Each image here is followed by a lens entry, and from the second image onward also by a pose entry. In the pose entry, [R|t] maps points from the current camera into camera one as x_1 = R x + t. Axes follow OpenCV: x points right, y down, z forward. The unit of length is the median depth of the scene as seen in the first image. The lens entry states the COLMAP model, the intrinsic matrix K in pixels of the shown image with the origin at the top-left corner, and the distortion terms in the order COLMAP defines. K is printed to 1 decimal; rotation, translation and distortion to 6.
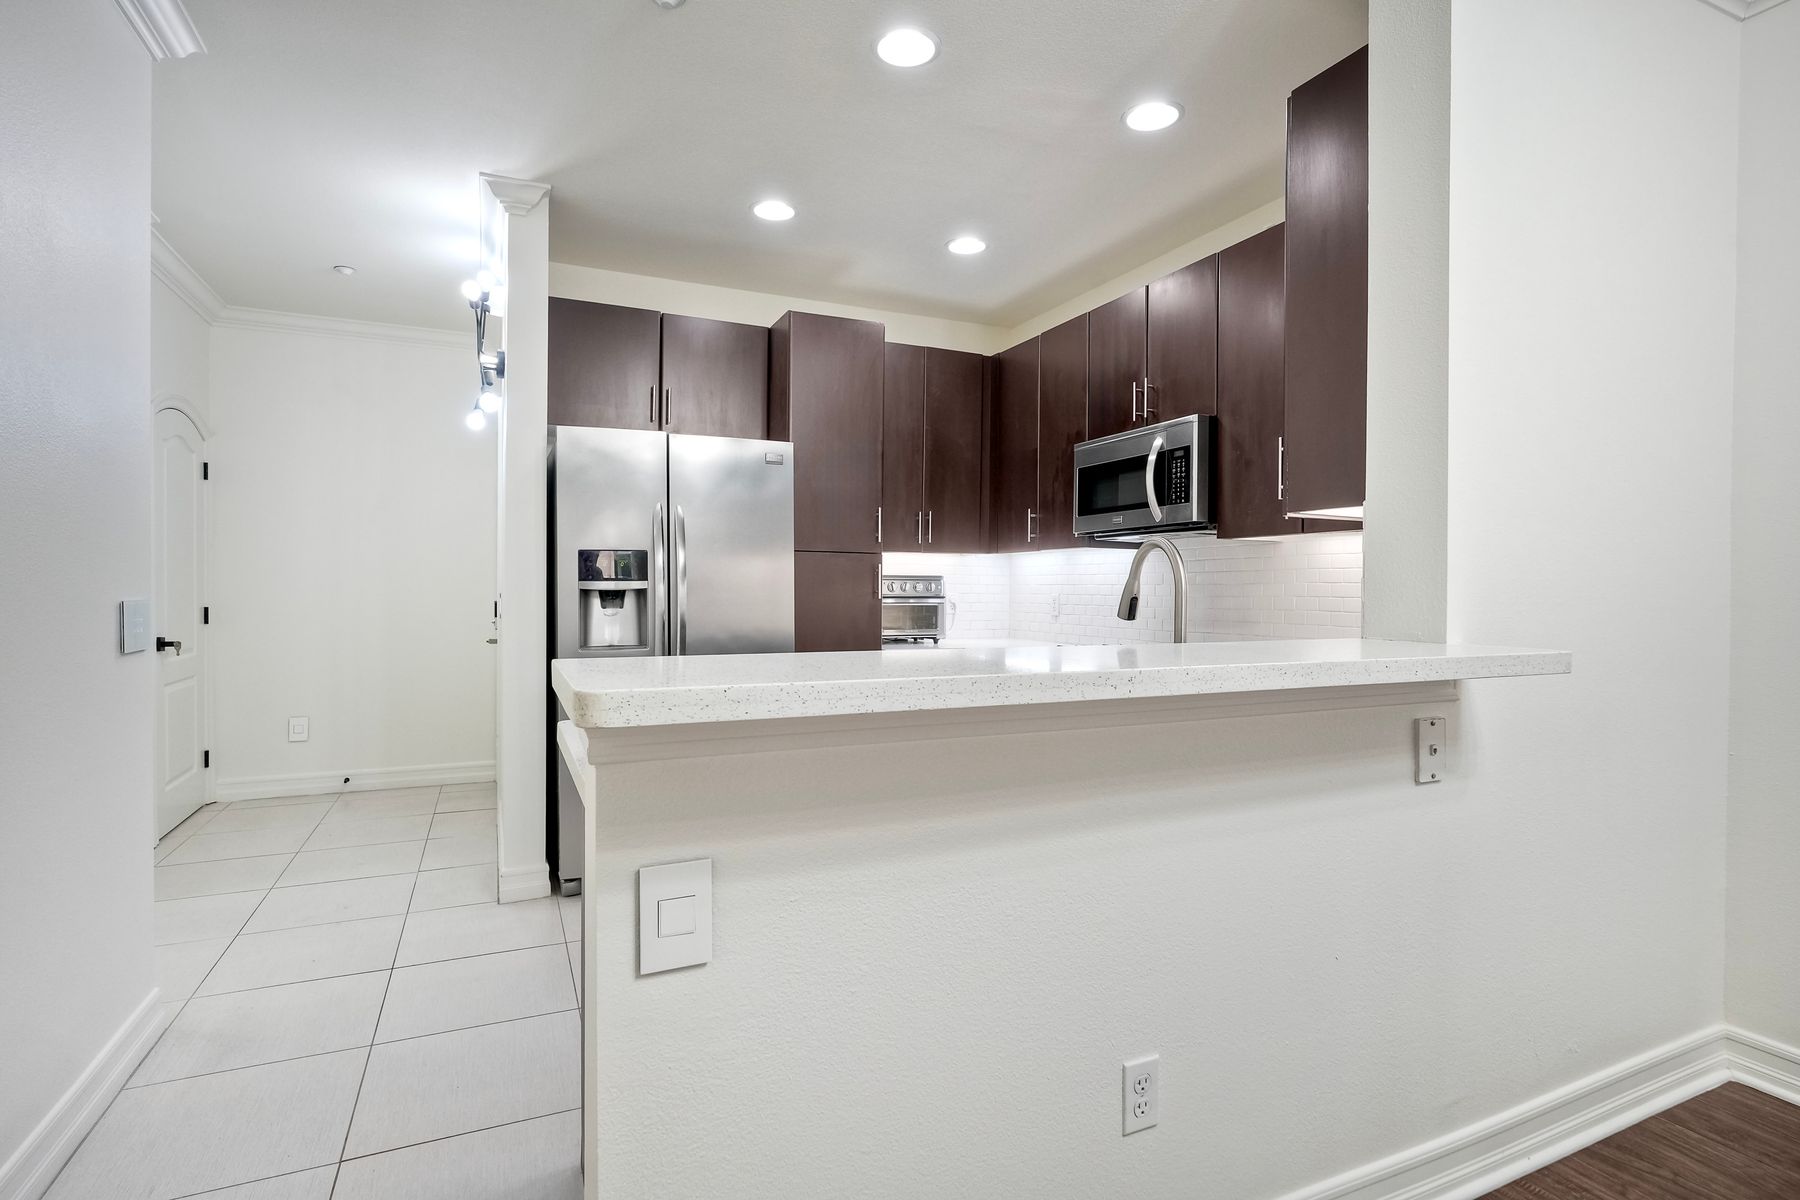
lens RADIAL K [[887.8, 0, 900.0], [0, 887.8, 600.0], [0, 0, 1]] dist [0.003725, 0.000431]
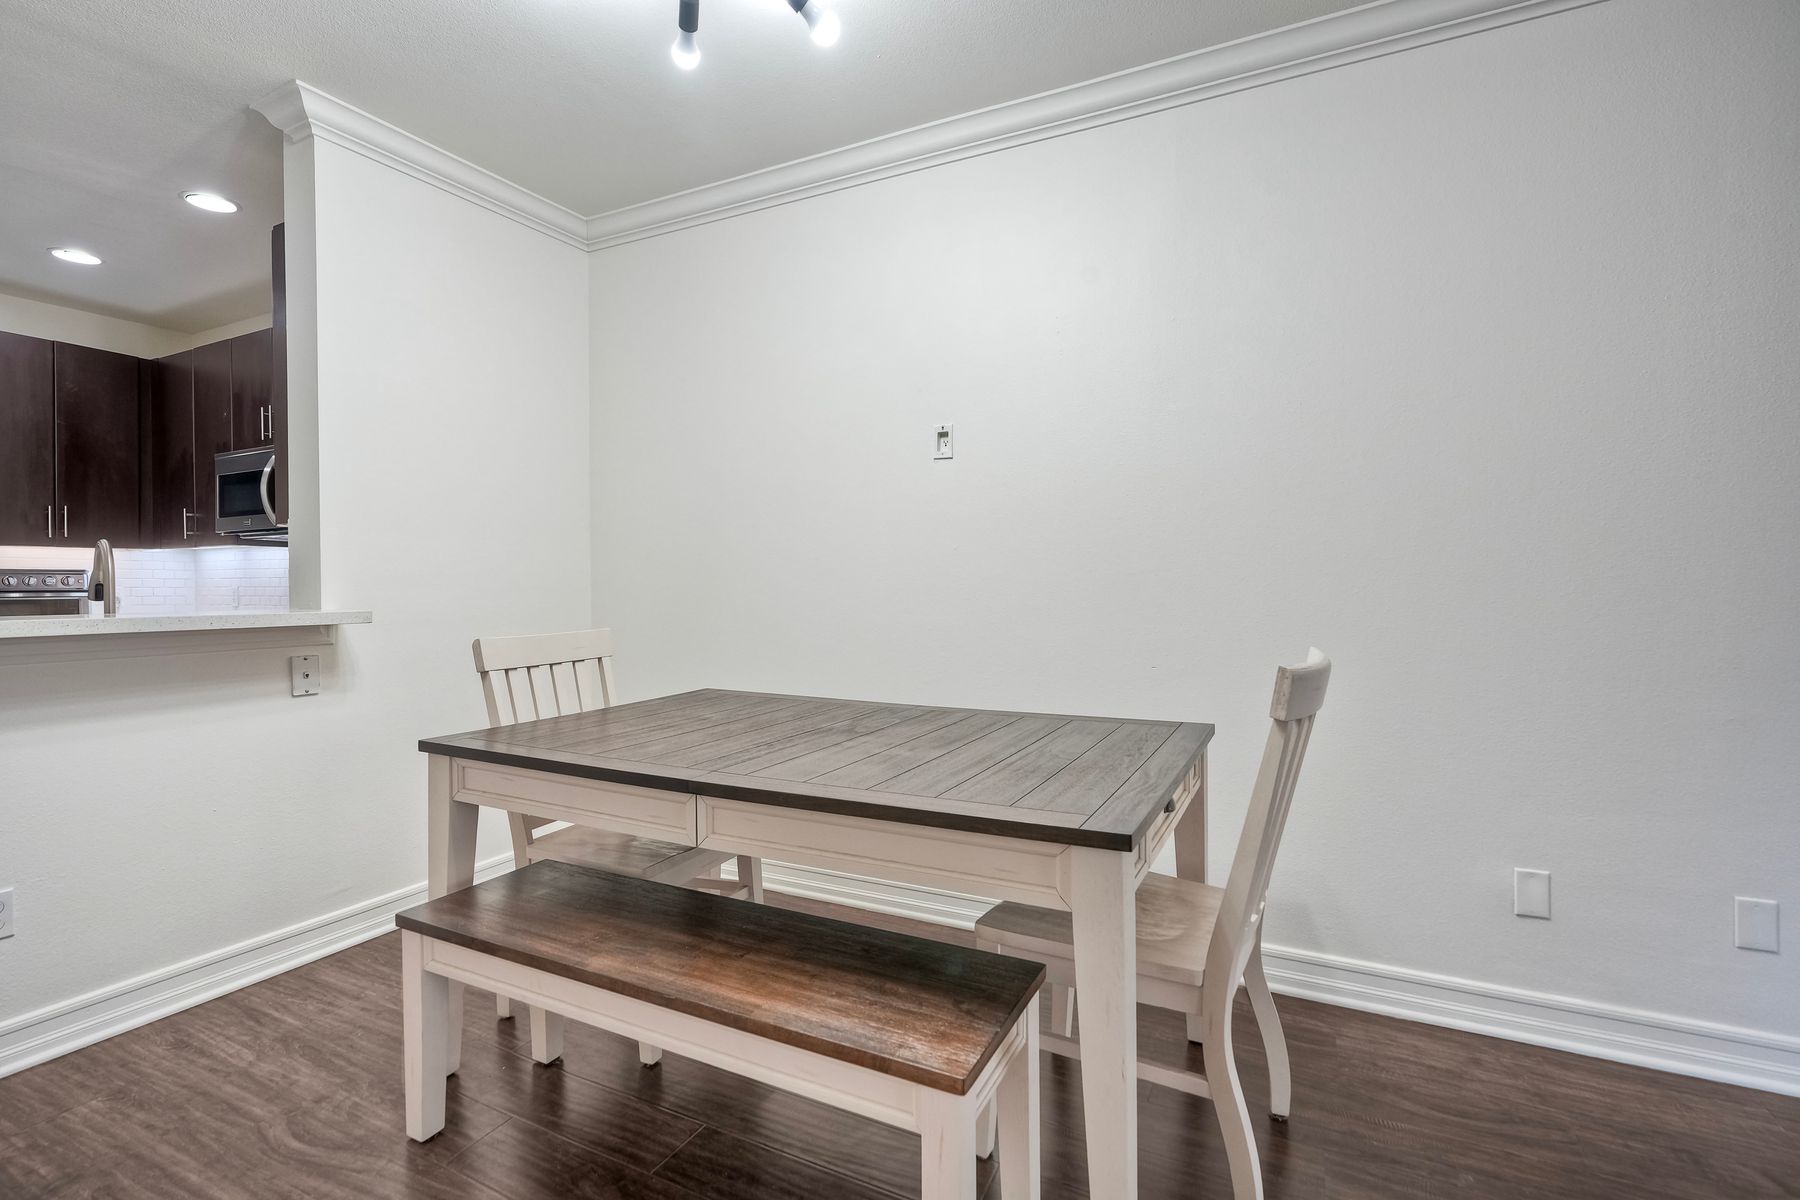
lens RADIAL K [[829.4, 0, 900.0], [0, 829.4, 600.0], [0, 0, 1]] dist [-0.002963, 0.001321]
pose [[0.787629, -0.021449, 0.615776, 0.229622], [0.017297, 0.999770, 0.012700, 0.013468], [-0.615907, 0.000648, 0.787819, -0.376716]]
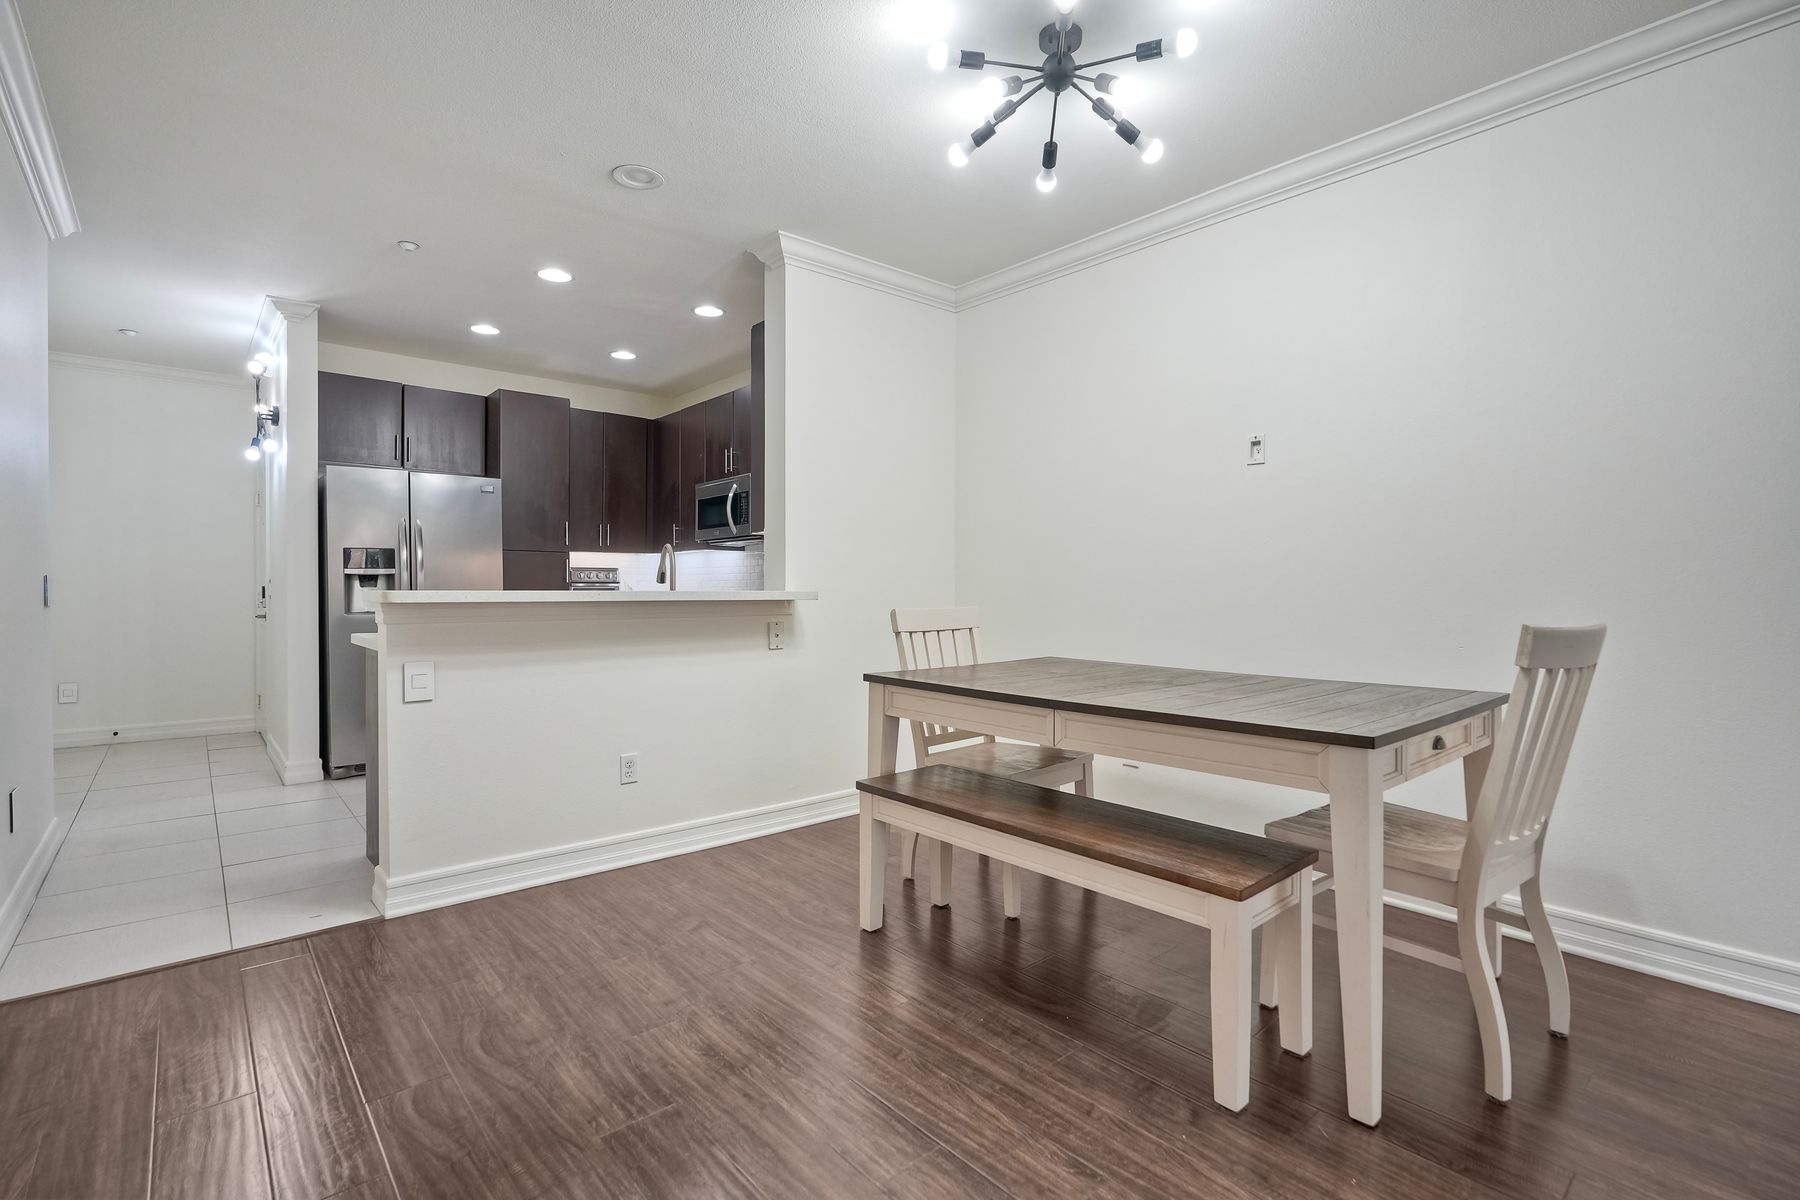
lens RADIAL K [[829.4, 0, 900.0], [0, 829.4, 600.0], [0, 0, 1]] dist [-0.002963, 0.001321]
pose [[0.960204, -0.008065, 0.279185, 0.130730], [0.008014, 0.999967, 0.001323, 0.032530], [-0.279186, 0.000967, 0.960237, -0.529305]]
